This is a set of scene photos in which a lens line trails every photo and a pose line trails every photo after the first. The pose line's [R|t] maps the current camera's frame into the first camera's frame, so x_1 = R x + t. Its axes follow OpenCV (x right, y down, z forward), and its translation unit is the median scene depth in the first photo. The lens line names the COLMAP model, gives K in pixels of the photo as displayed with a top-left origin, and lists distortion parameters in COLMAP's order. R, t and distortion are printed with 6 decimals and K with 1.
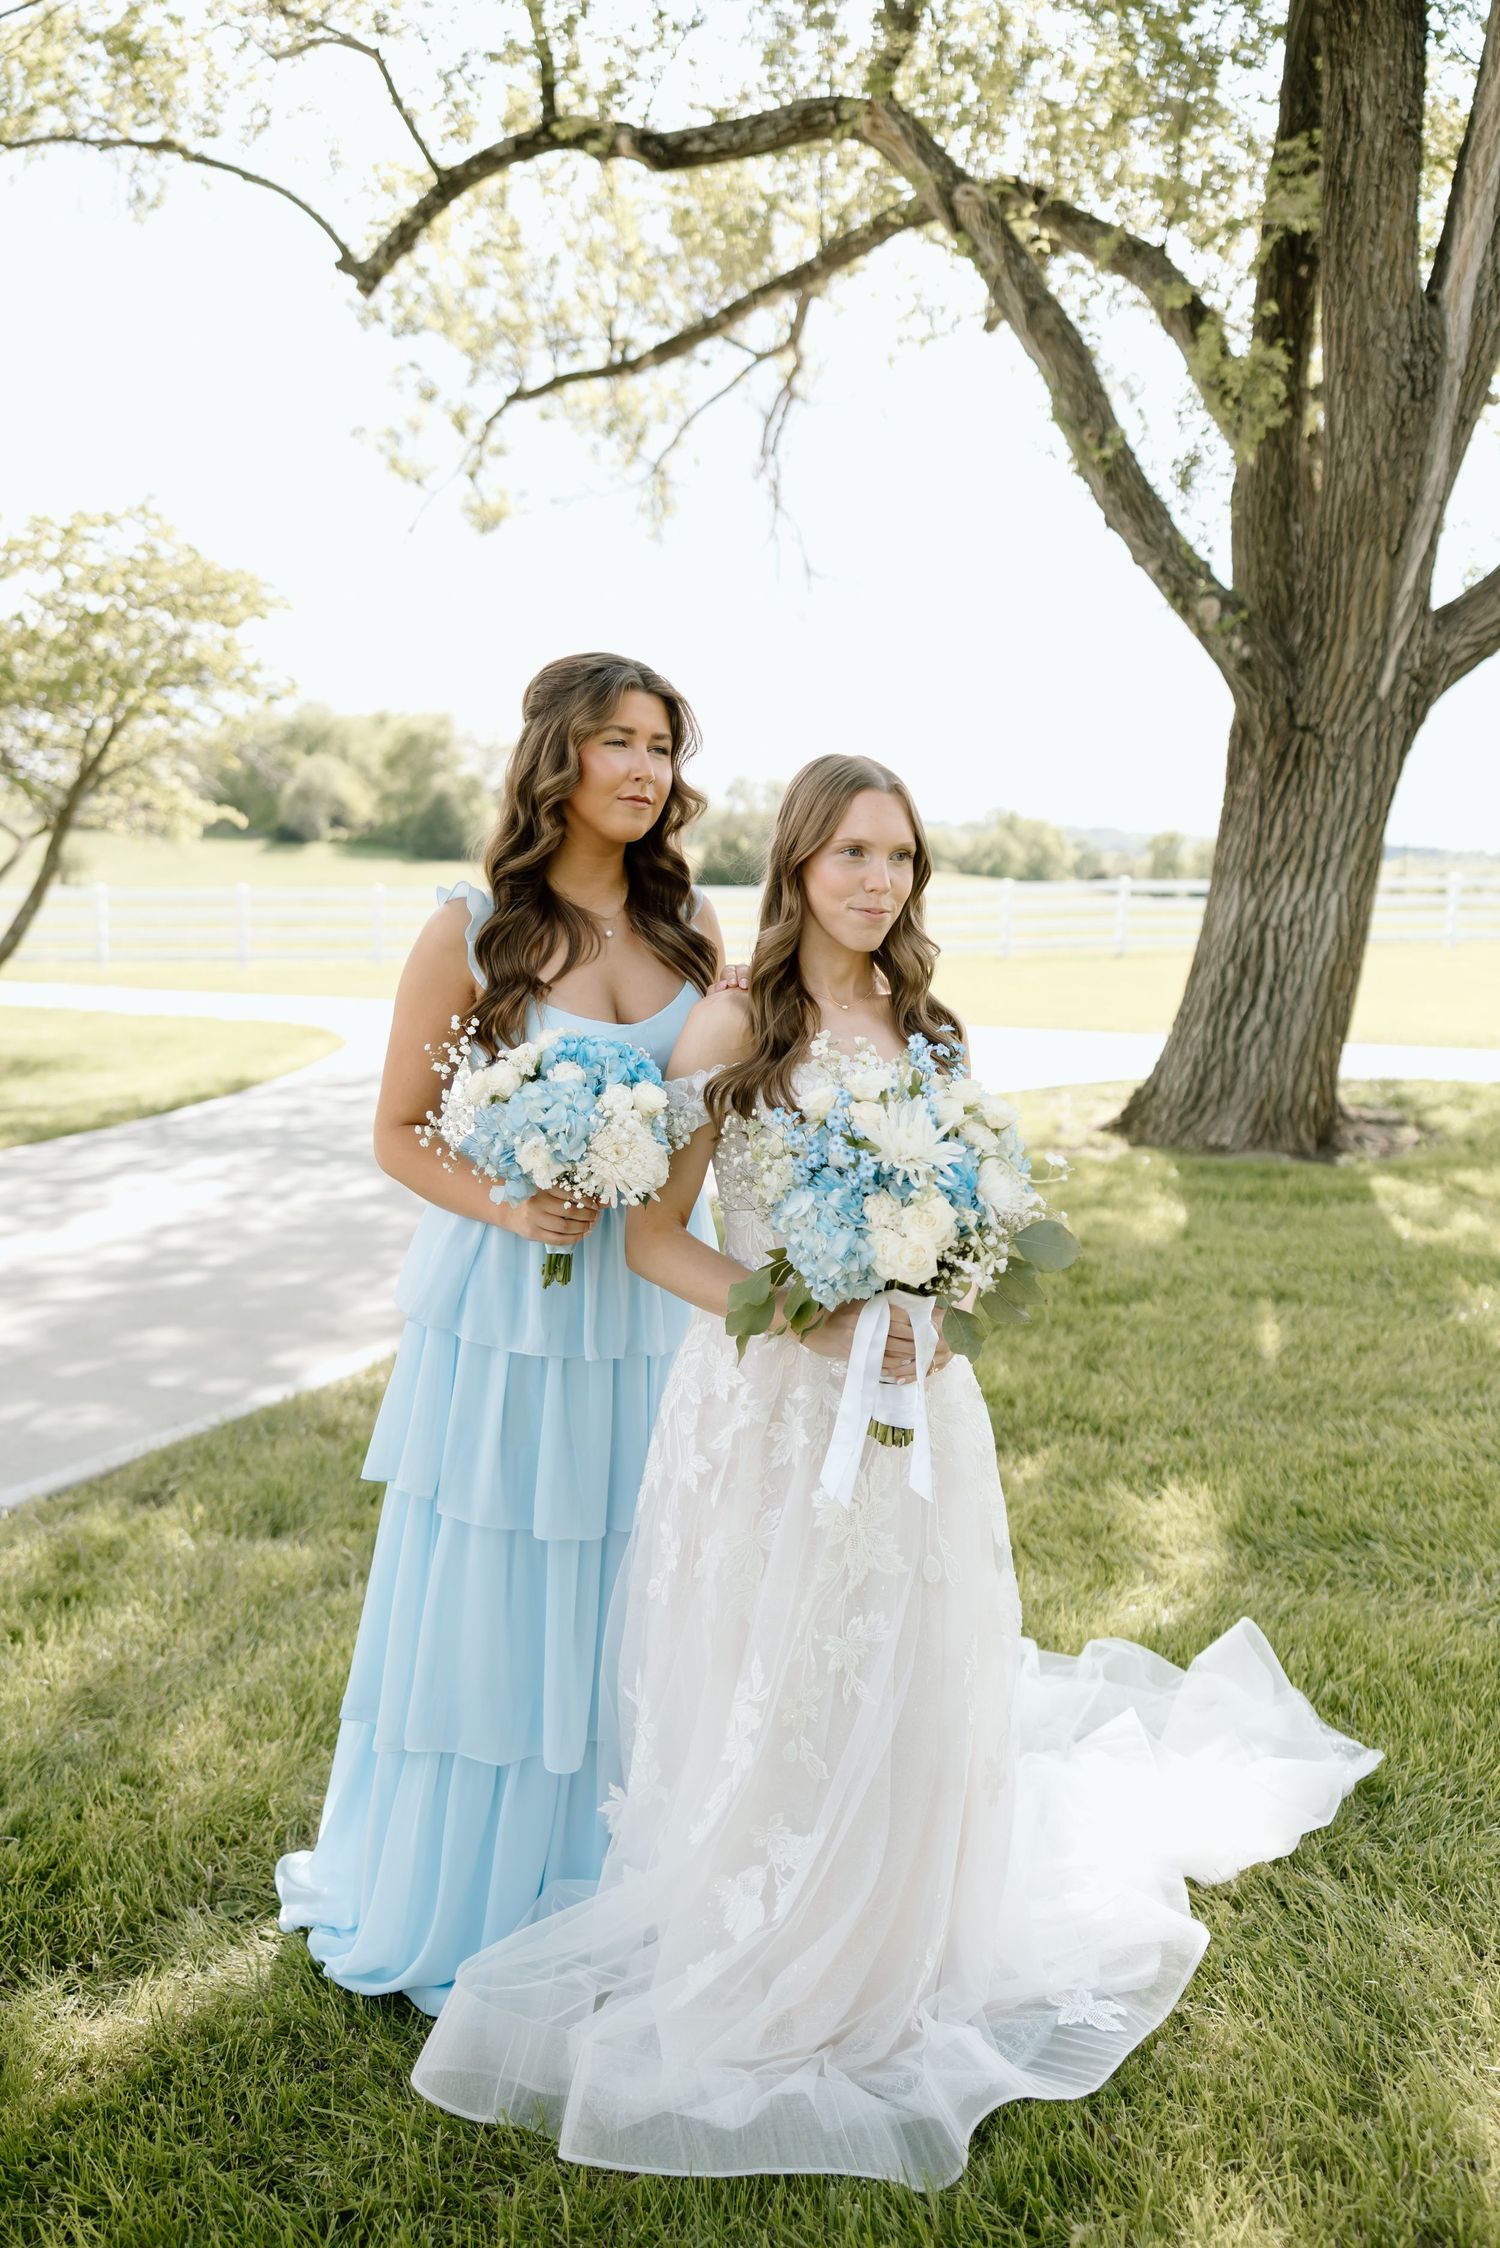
lens RADIAL K [[1846.4, 0, 740.3], [0, 1846.4, 1111.4], [0, 0, 1]] dist [-0.003993, 0.007163]
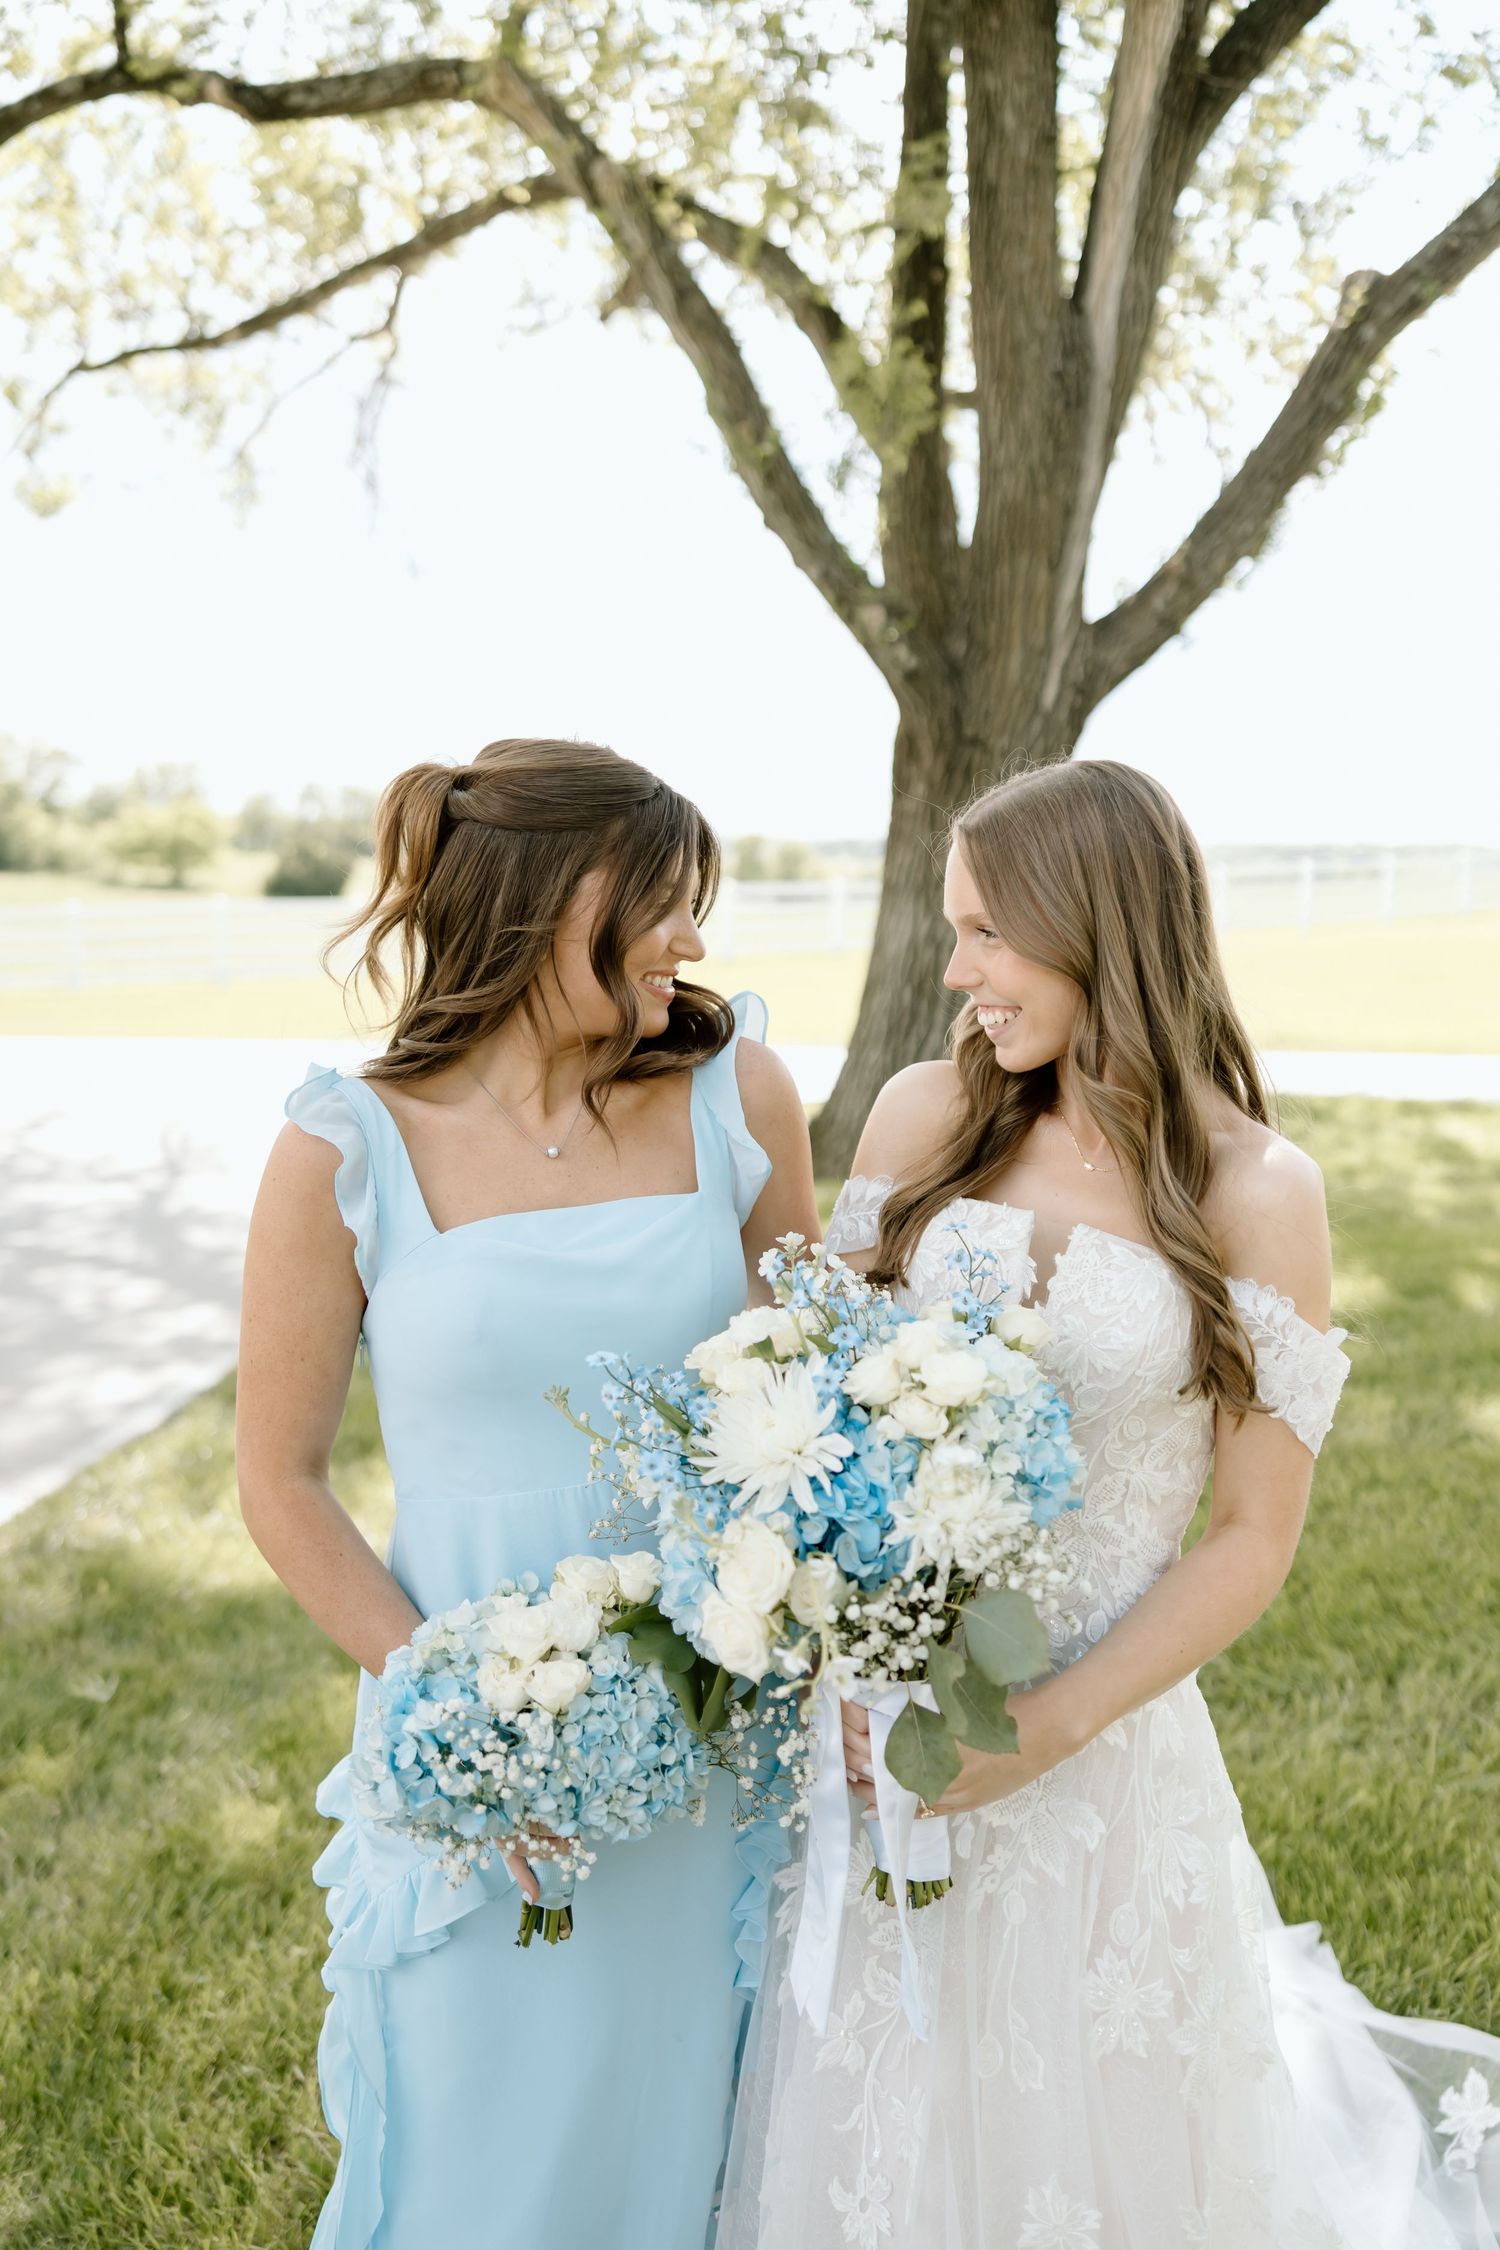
lens RADIAL K [[1889.6, 0, 786.4], [0, 1889.6, 1056.7], [0, 0, 1]] dist [-0.002226, -0.005767]
pose [[0.970462, -0.039242, 0.238040, -0.031133], [0.047284, 0.998484, -0.028165, -0.018951], [-0.236574, 0.038589, 0.970847, 0.068092]]
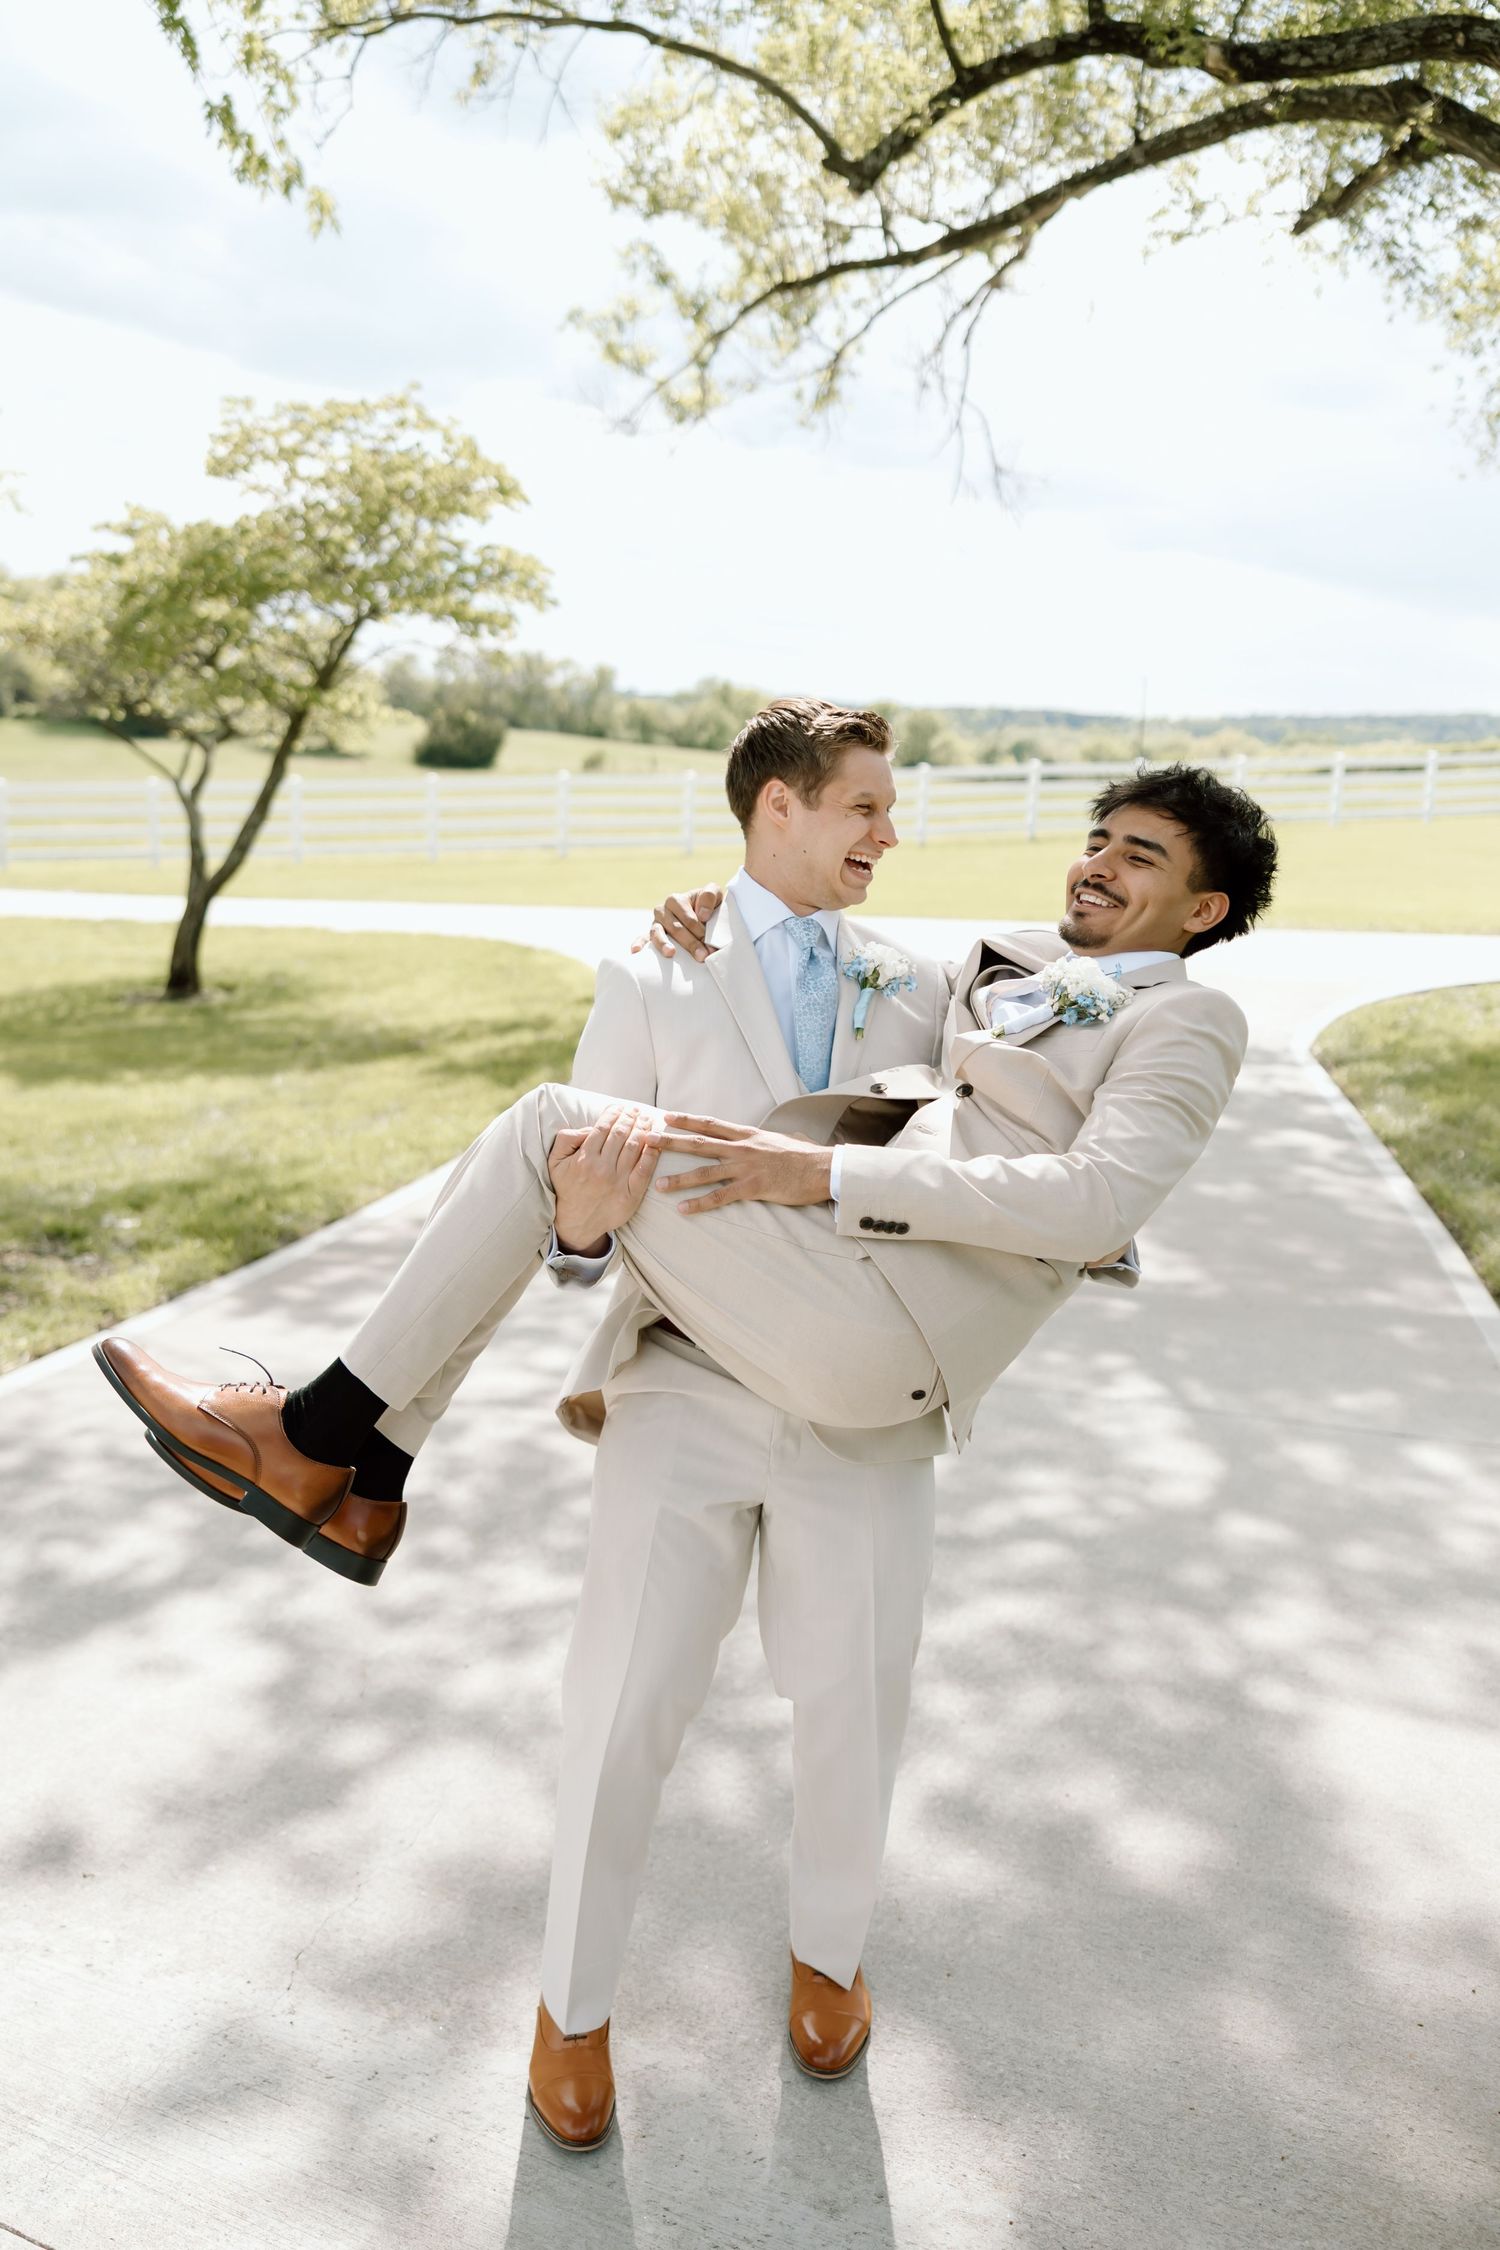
lens RADIAL K [[1896.3, 0, 698.1], [0, 1896.3, 1125.6], [0, 0, 1]] dist [0.003713, 0.014759]
pose [[0.992101, -0.029607, 0.121897, -0.493719], [0.021281, 0.997386, 0.069048, -0.032737], [-0.123622, -0.065909, 0.990138, -0.006516]]
